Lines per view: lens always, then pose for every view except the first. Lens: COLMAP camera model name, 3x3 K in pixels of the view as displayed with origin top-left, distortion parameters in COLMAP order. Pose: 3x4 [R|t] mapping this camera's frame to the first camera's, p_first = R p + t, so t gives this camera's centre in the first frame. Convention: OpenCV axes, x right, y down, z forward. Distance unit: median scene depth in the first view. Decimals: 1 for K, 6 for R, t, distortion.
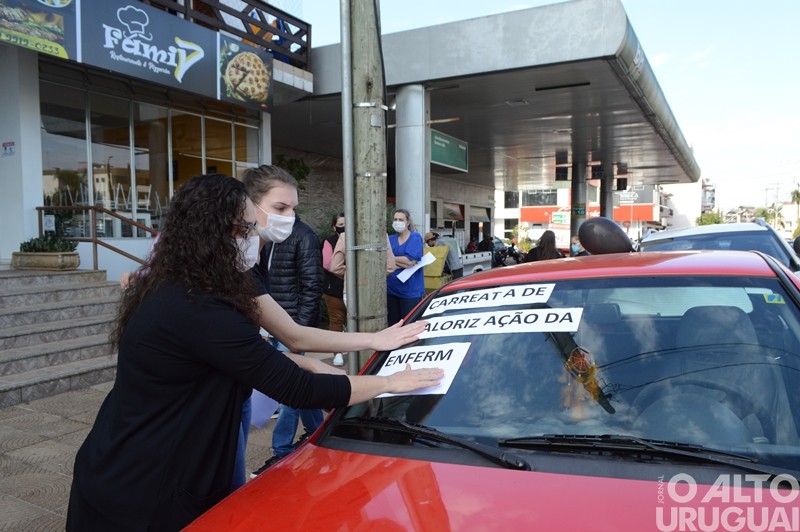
lens RADIAL K [[637.5, 0, 403.2], [0, 637.5, 269.0], [0, 0, 1]] dist [-0.013110, 0.009579]
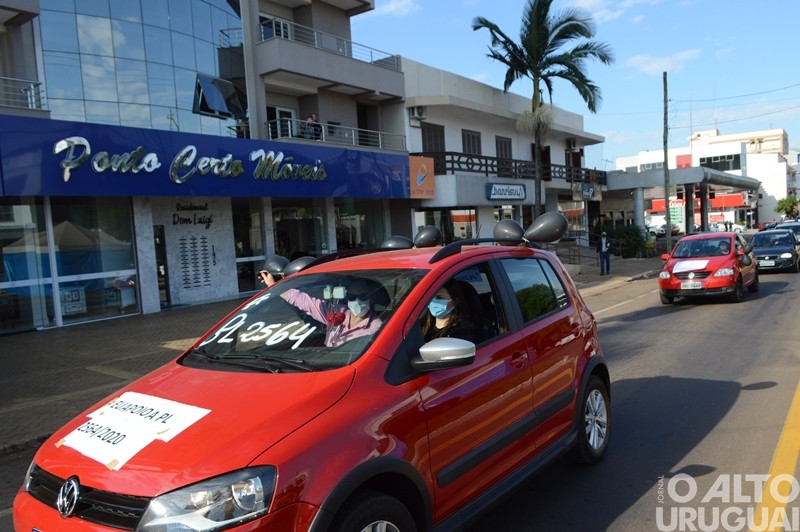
lens RADIAL K [[637.5, 0, 403.2], [0, 637.5, 269.0], [0, 0, 1]] dist [-0.013110, 0.009579]
pose [[0.987934, -0.051737, -0.145981, -0.846987], [0.053787, 0.998501, 0.010132, 0.044478], [0.145238, -0.017862, 0.989235, -2.850656]]
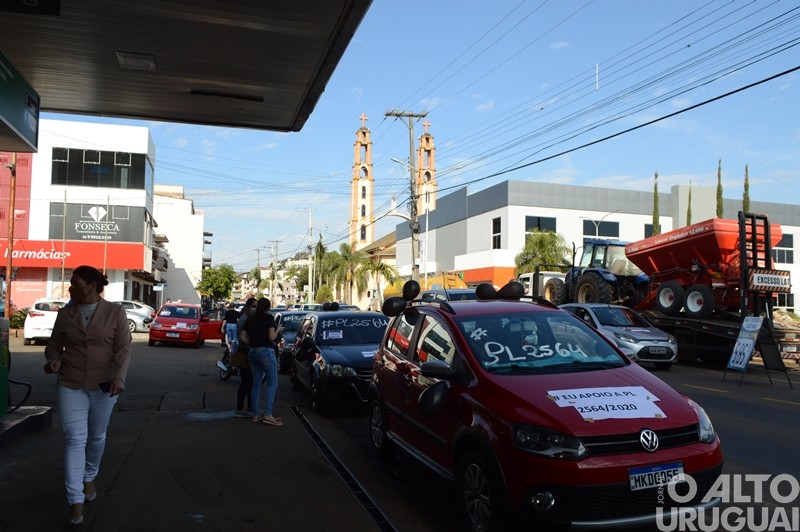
lens RADIAL K [[637.5, 0, 403.2], [0, 637.5, 269.0], [0, 0, 1]] dist [-0.013110, 0.009579]
pose [[0.714040, 0.047170, 0.698514, 0.849541], [0.021900, 0.995735, -0.089628, -0.098997], [-0.699762, 0.079295, 0.709962, 2.309852]]
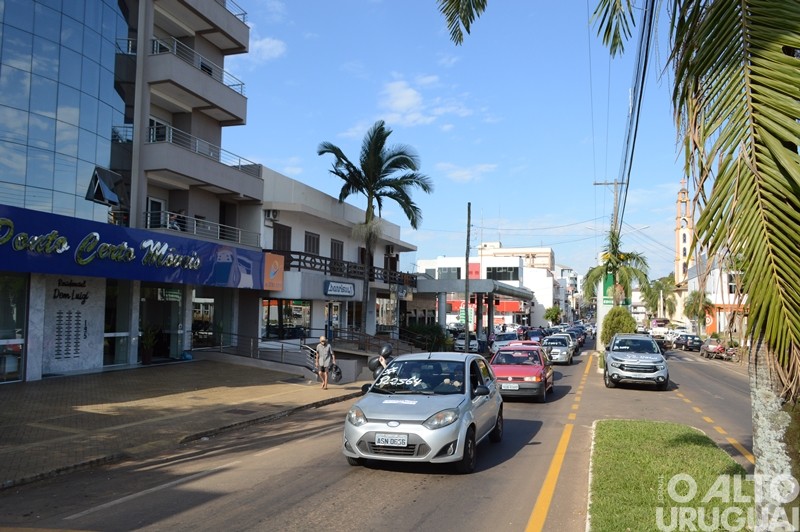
lens RADIAL K [[637.5, 0, 403.2], [0, 637.5, 269.0], [0, 0, 1]] dist [-0.013110, 0.009579]
pose [[0.985383, 0.026208, 0.168326, -1.013556], [-0.006692, 0.993287, -0.115478, 0.029577], [-0.170223, 0.112664, 0.978944, -3.220220]]
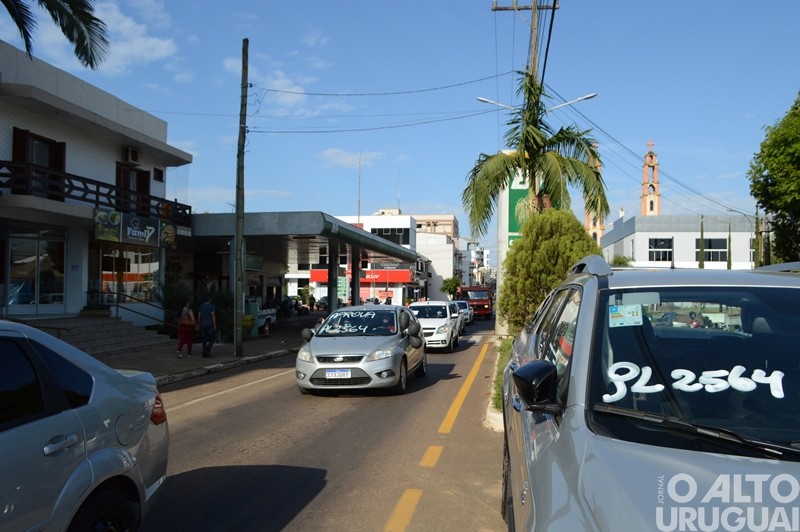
lens RADIAL K [[637.5, 0, 403.2], [0, 637.5, 269.0], [0, 0, 1]] dist [-0.013110, 0.009579]
pose [[0.952747, 0.018021, 0.303229, -0.126291], [0.007192, 0.996621, -0.081827, 0.022442], [-0.303679, 0.080142, 0.949398, -1.499682]]
